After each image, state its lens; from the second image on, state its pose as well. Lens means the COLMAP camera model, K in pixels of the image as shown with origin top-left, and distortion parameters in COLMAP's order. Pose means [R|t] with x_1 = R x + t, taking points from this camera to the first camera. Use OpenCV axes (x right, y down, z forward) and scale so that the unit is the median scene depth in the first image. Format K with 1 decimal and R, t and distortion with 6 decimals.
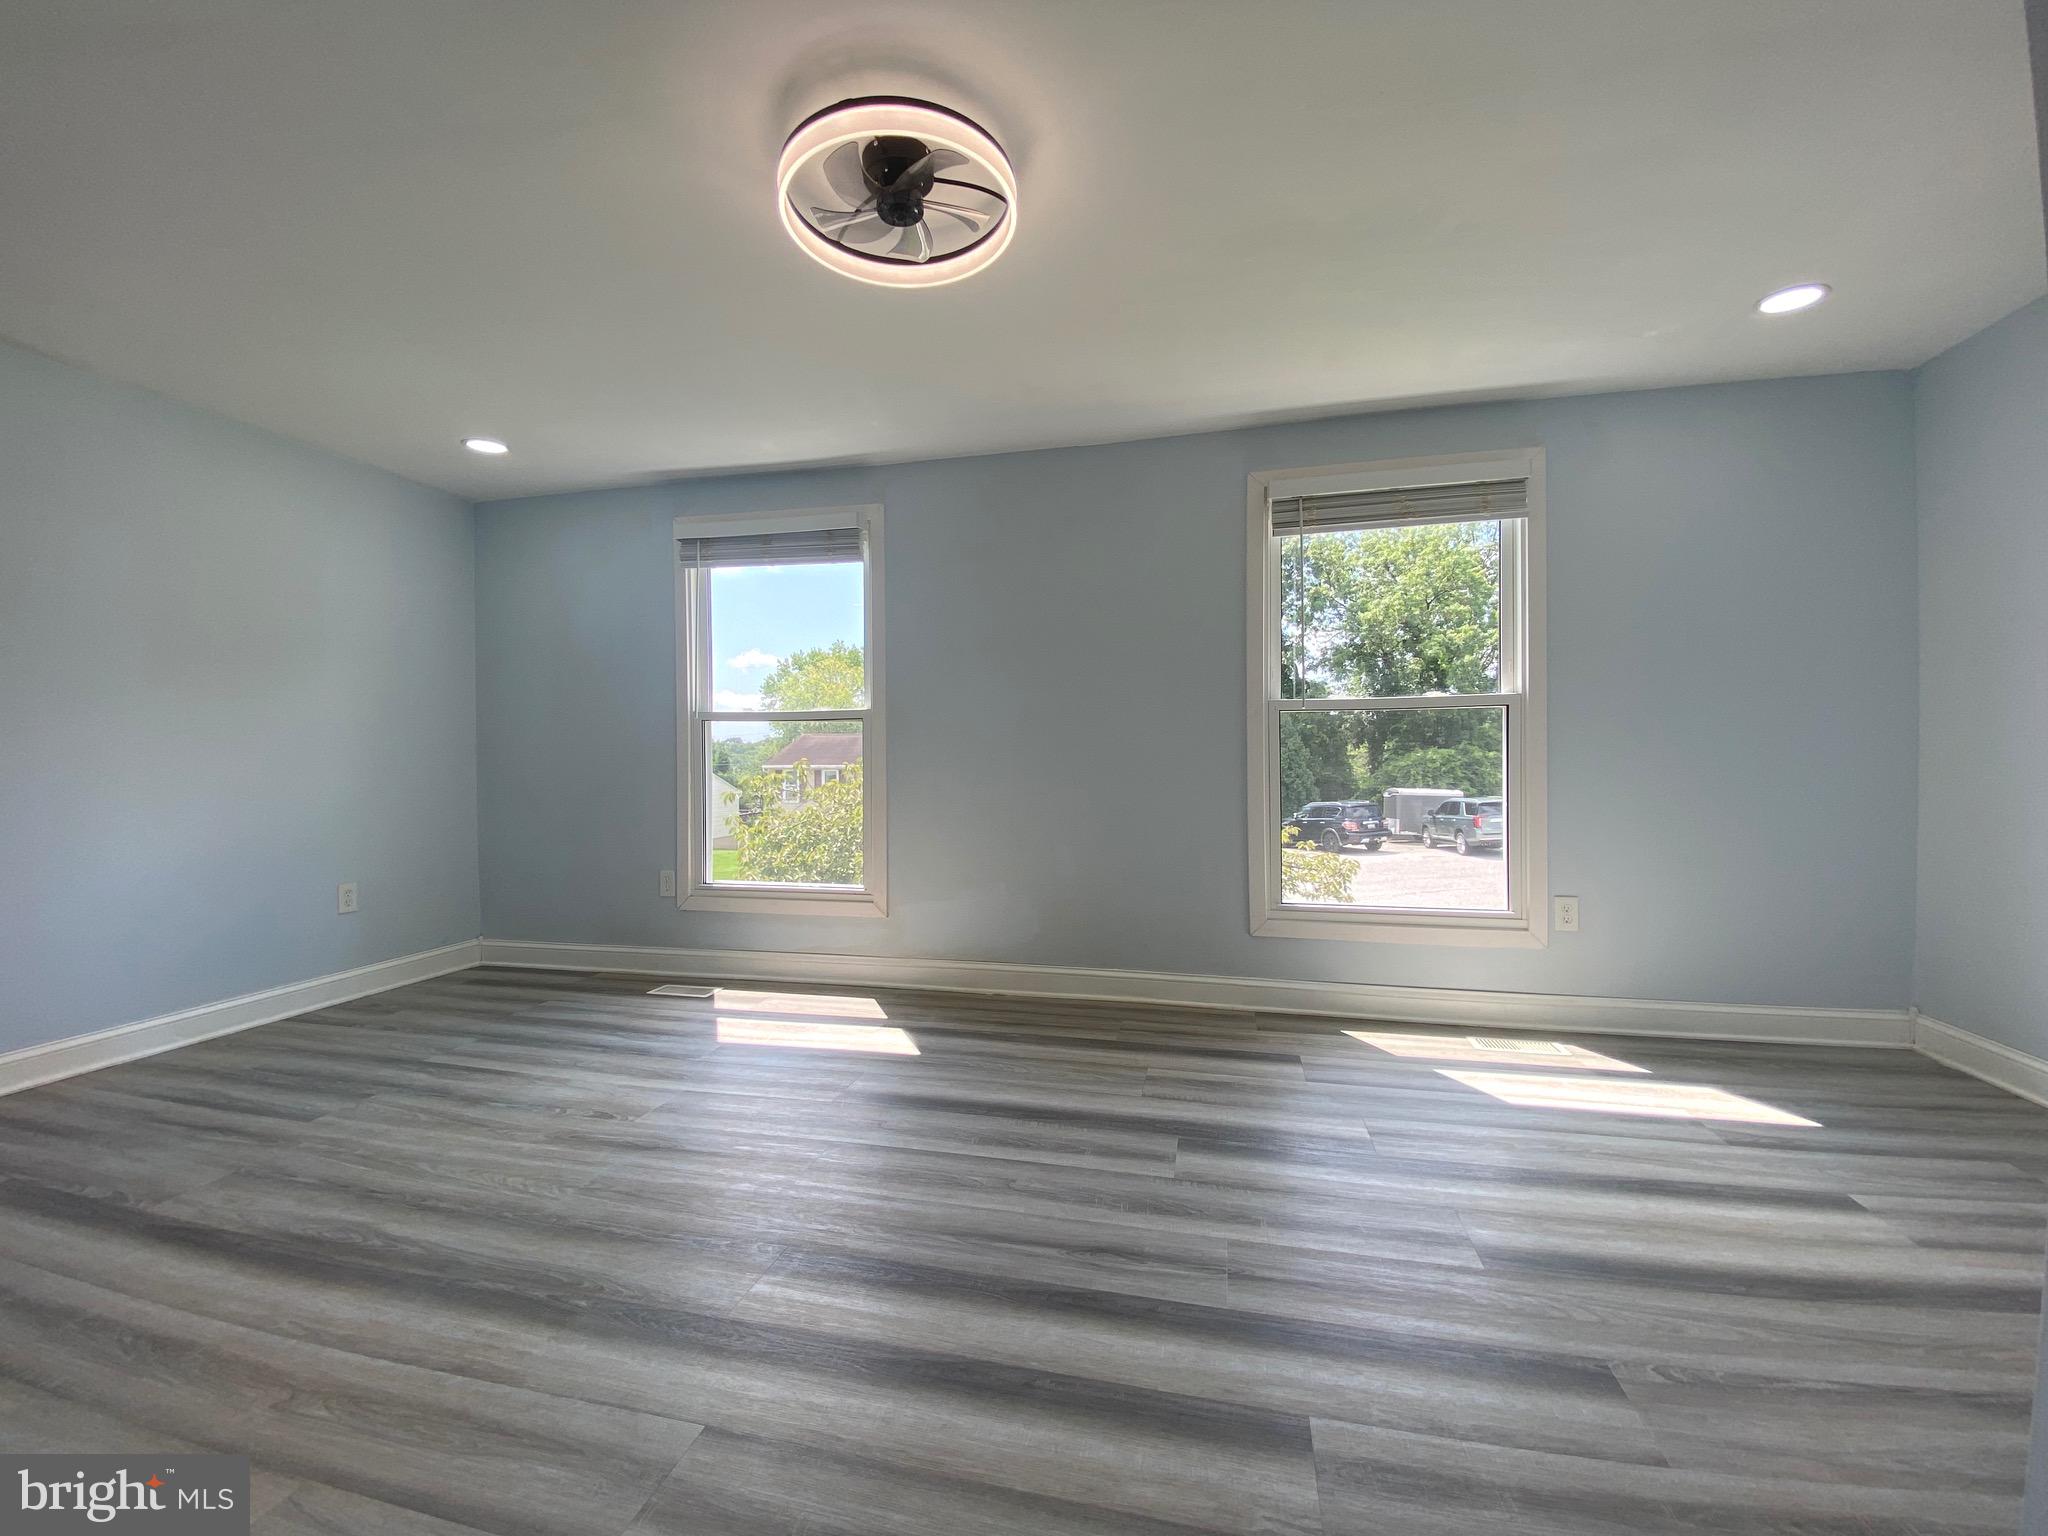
lens RADIAL K [[831.0, 0, 1019.1], [0, 831.0, 760.9], [0, 0, 1]] dist [0.039561, -0.029510]
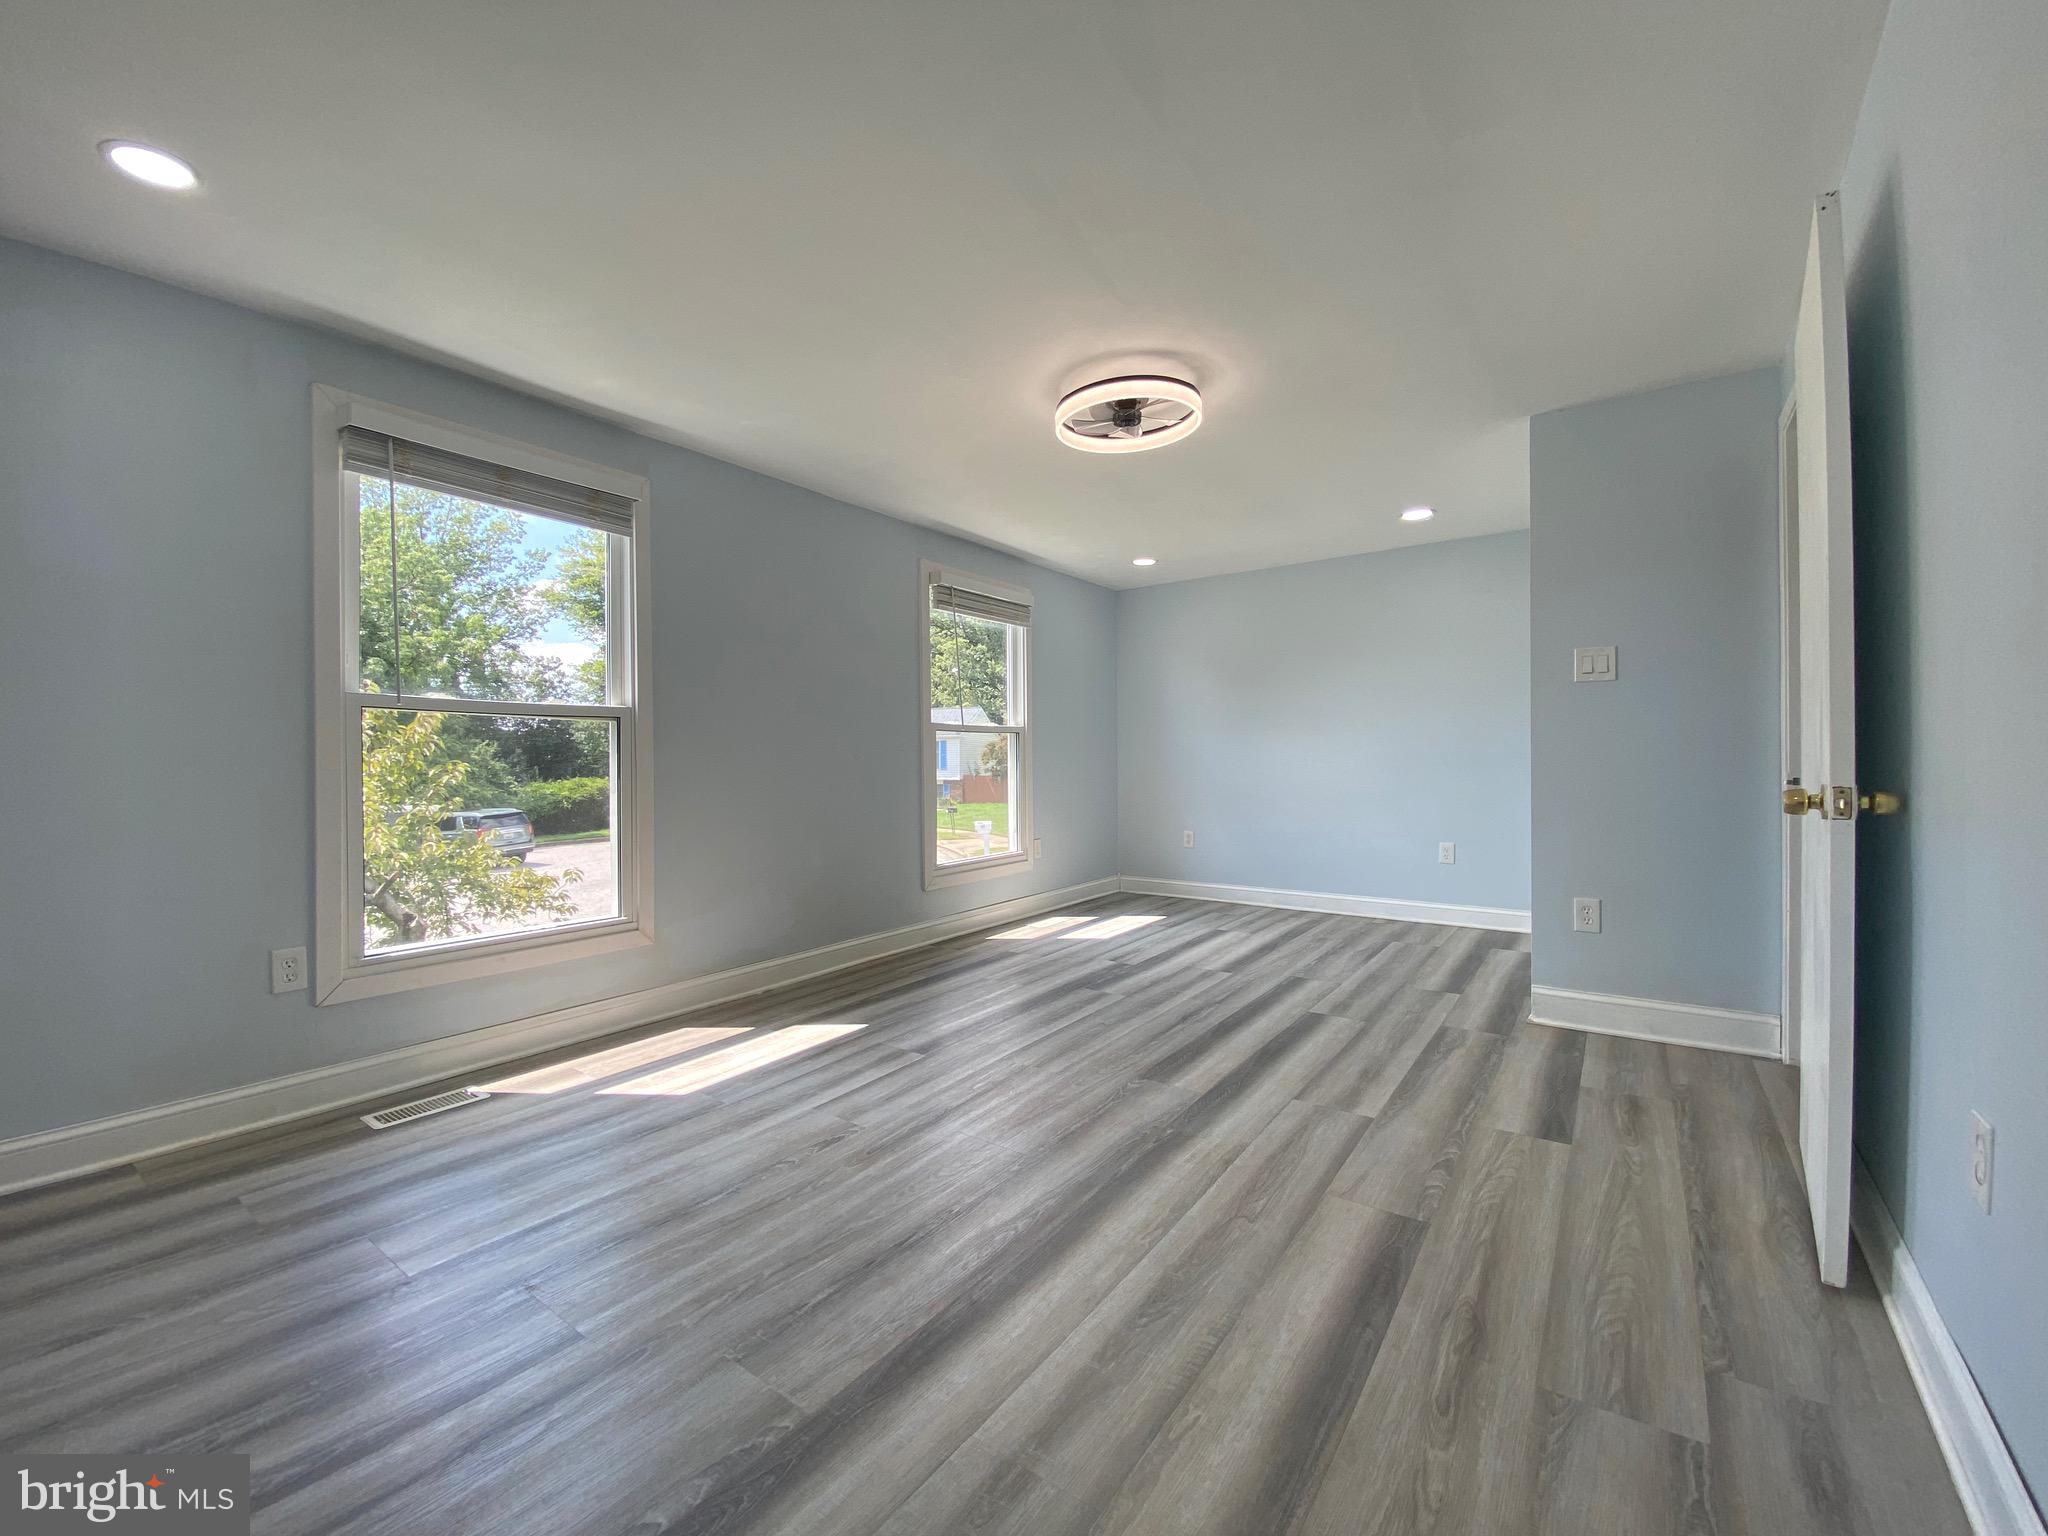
lens RADIAL K [[831.0, 0, 1019.1], [0, 831.0, 760.9], [0, 0, 1]] dist [0.039561, -0.029510]
pose [[0.379527, 0.002126, 0.925178, -1.226731], [0.012674, 0.999892, -0.007497, 0.007413], [-0.925094, 0.014571, 0.379458, 0.427226]]
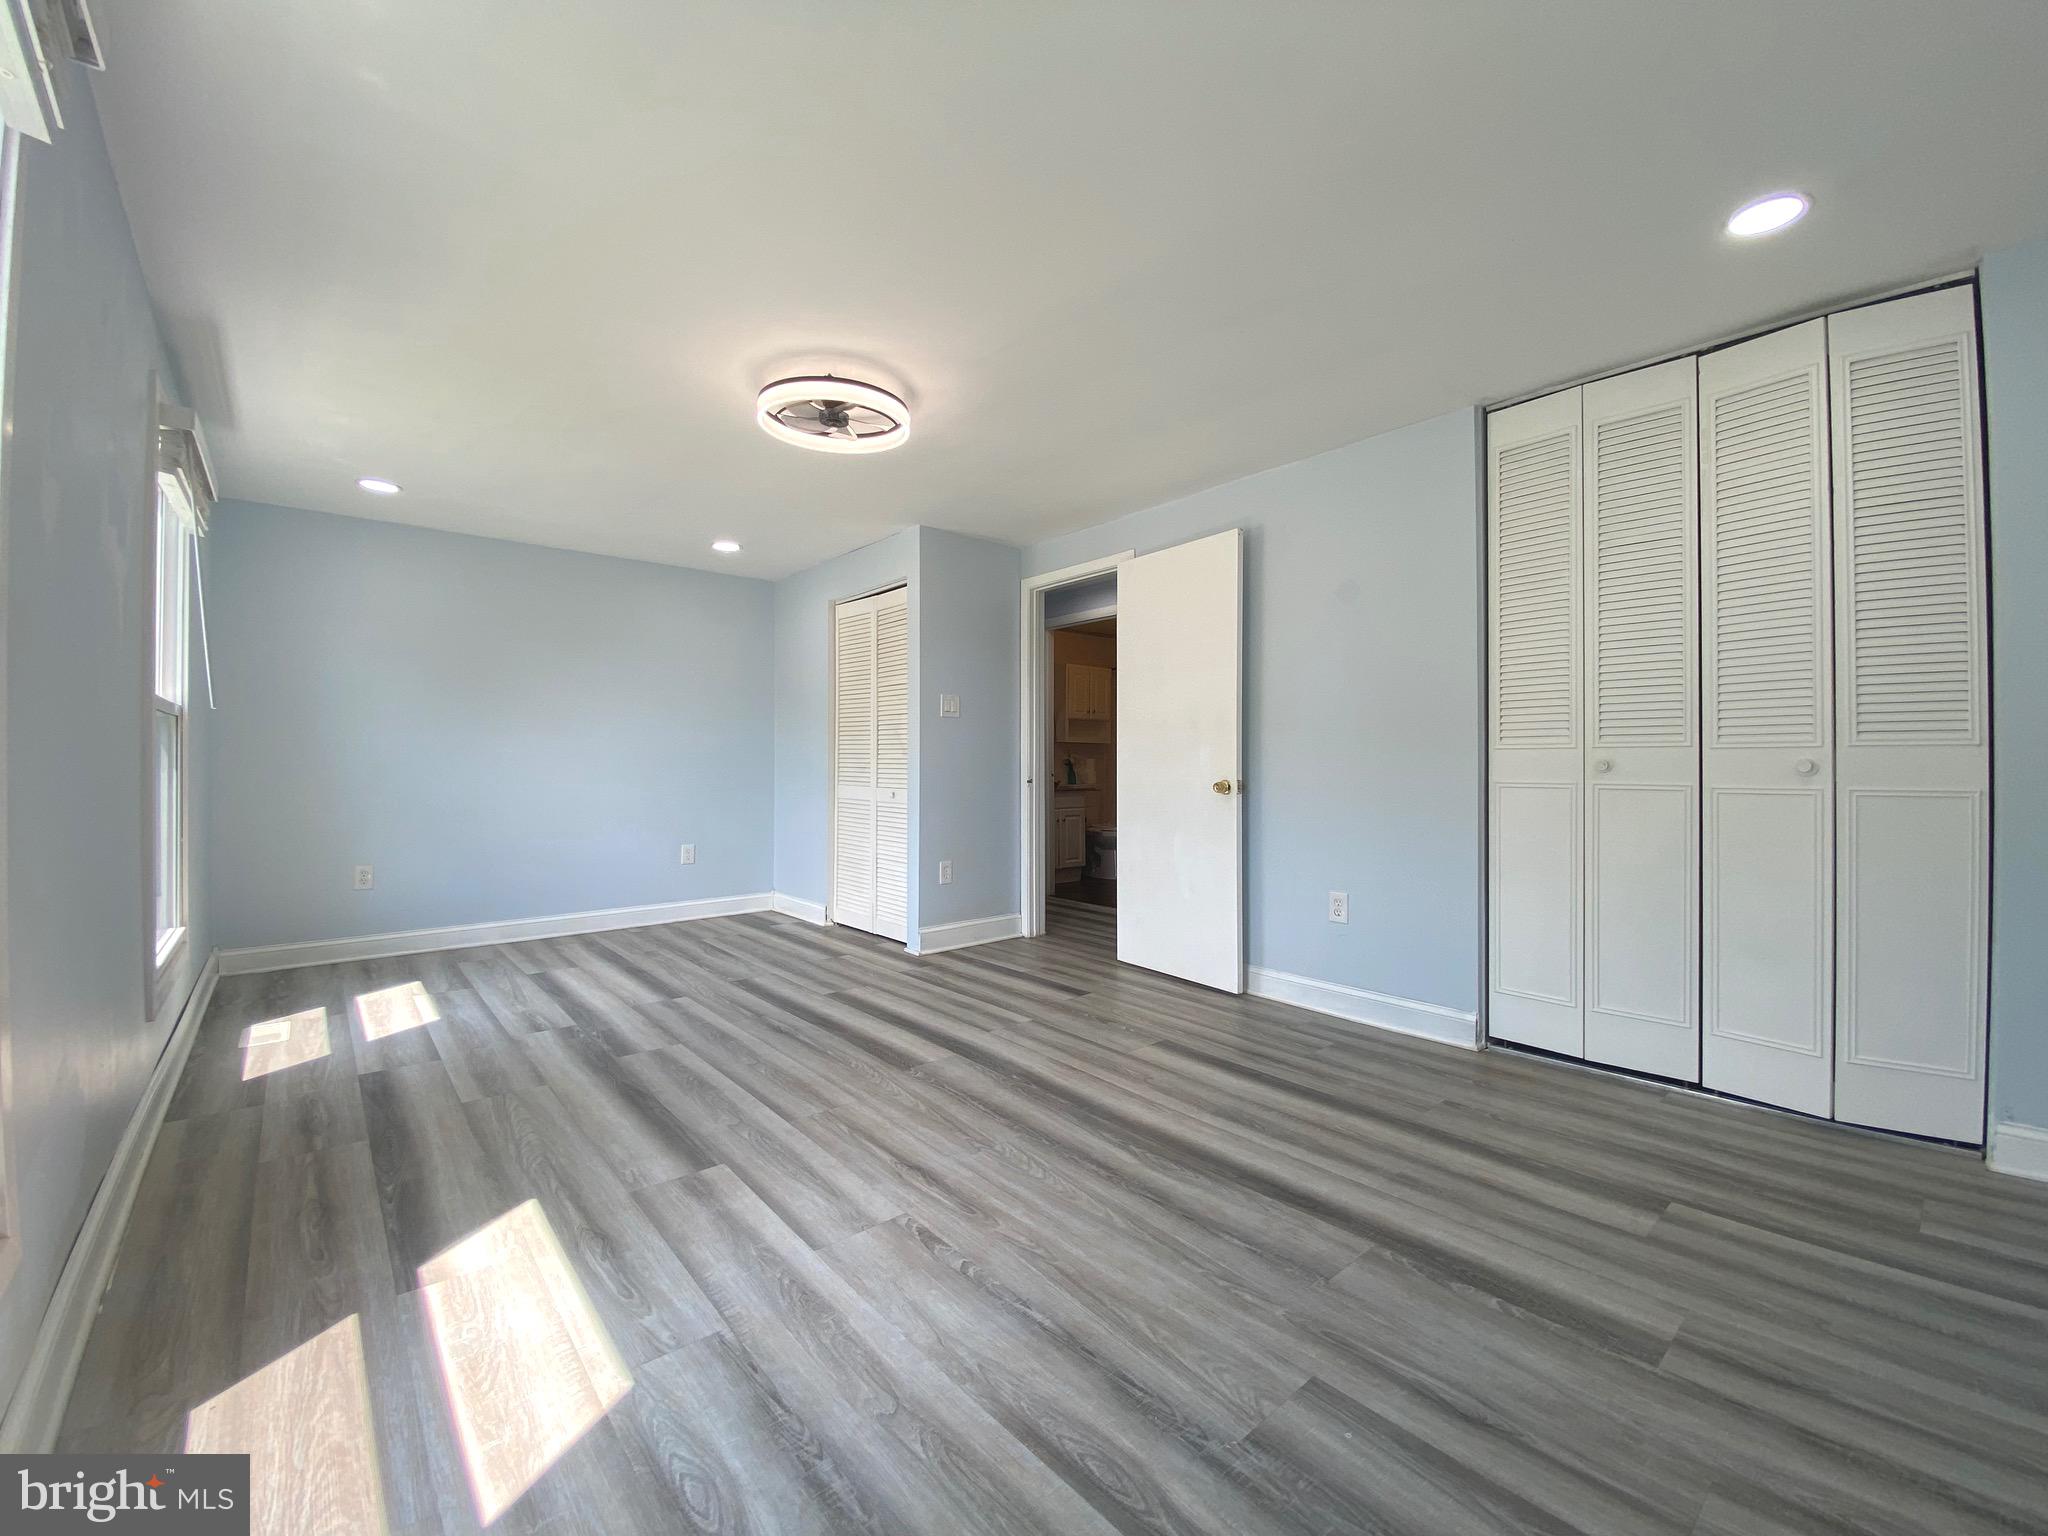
lens RADIAL K [[831.0, 0, 1019.1], [0, 831.0, 760.9], [0, 0, 1]] dist [0.039561, -0.029510]
pose [[-0.811554, 0.012288, 0.584148, -0.966230], [0.013193, 0.999909, -0.002704, -0.002583], [-0.584128, 0.005512, -0.811643, 1.498748]]
